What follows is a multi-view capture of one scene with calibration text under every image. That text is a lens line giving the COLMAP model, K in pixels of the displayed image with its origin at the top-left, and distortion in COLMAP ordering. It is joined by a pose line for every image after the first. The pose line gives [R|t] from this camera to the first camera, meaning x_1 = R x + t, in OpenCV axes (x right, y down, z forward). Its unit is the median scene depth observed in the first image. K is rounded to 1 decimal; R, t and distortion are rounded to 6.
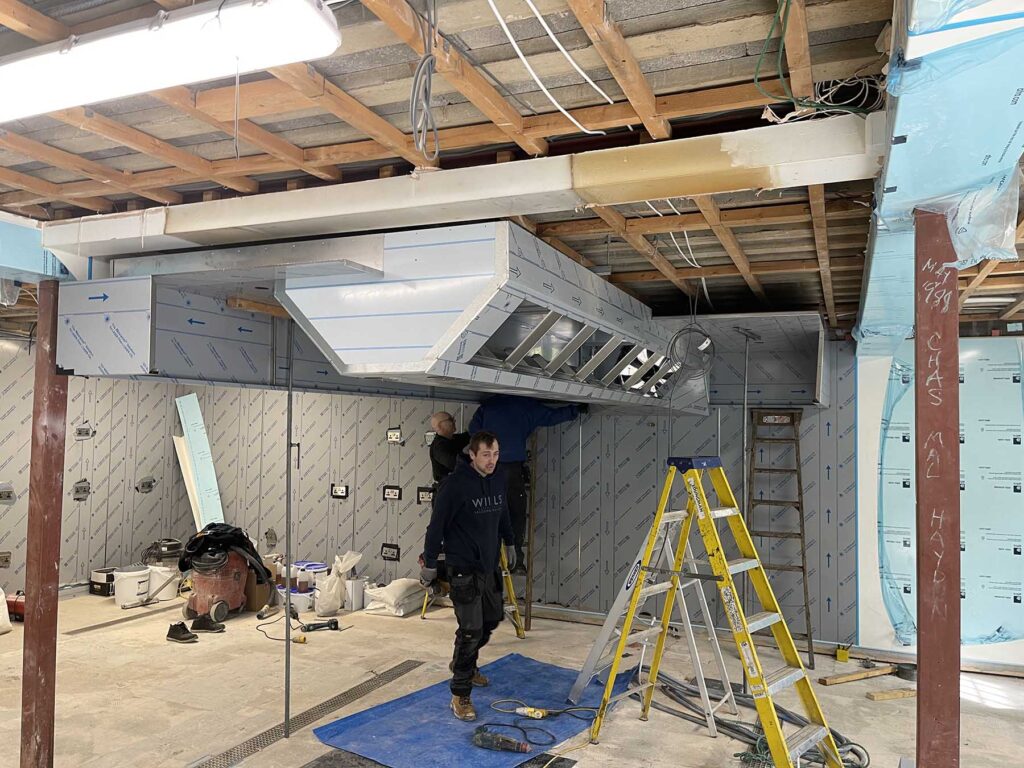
lens RADIAL K [[768.7, 0, 513.1], [0, 768.7, 383.4], [0, 0, 1]] dist [0.048964, -0.072505]
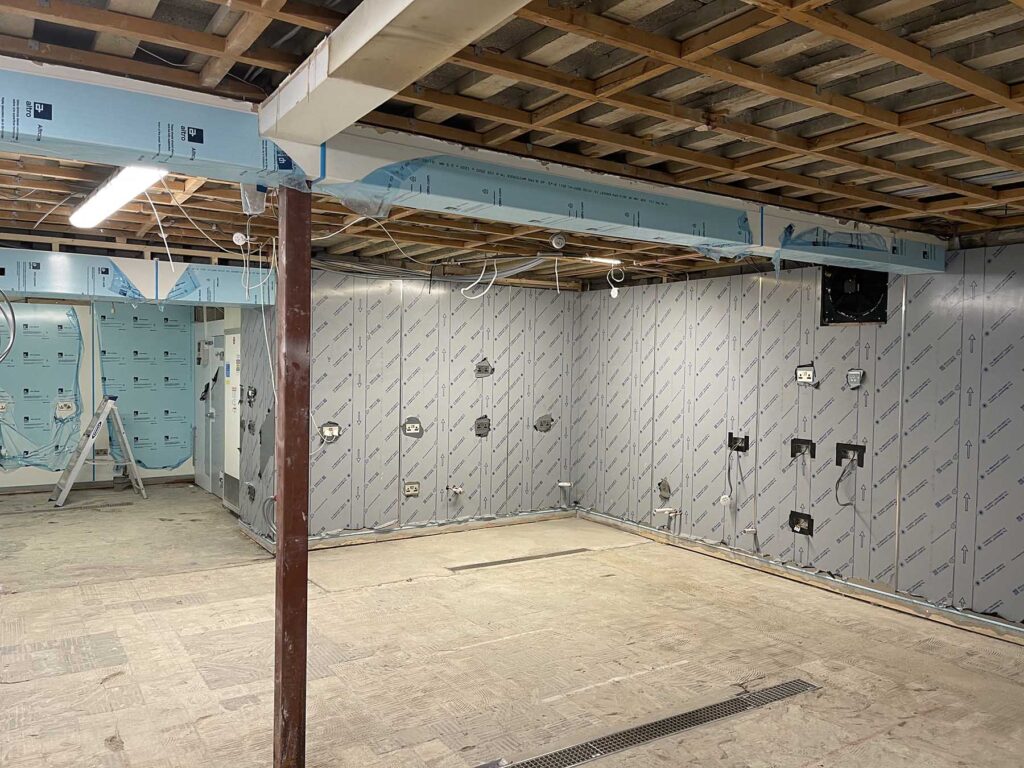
lens RADIAL K [[768.7, 0, 507.3], [0, 768.7, 382.7], [0, 0, 1]] dist [0.048964, -0.072505]
pose [[0.828509, 0.012152, -0.559844, 0.032120], [0.028397, 0.997566, 0.063677, 0.017651], [0.559255, -0.068655, 0.826148, 0.191287]]
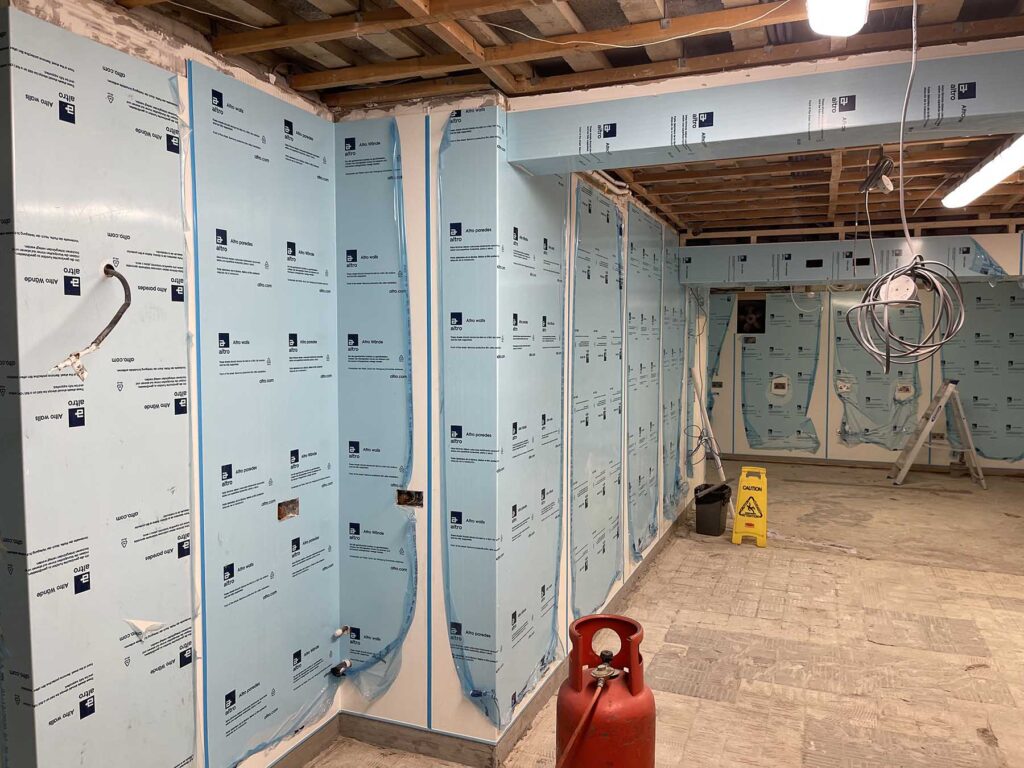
lens RADIAL K [[768.7, 0, 512.3], [0, 768.7, 382.3], [0, 0, 1]] dist [0.048964, -0.072505]
pose [[0.025287, 0.039292, -0.998908, 0.021312], [0.052971, 0.997771, 0.040588, 0.017886], [0.998276, -0.053939, 0.023150, 0.170658]]
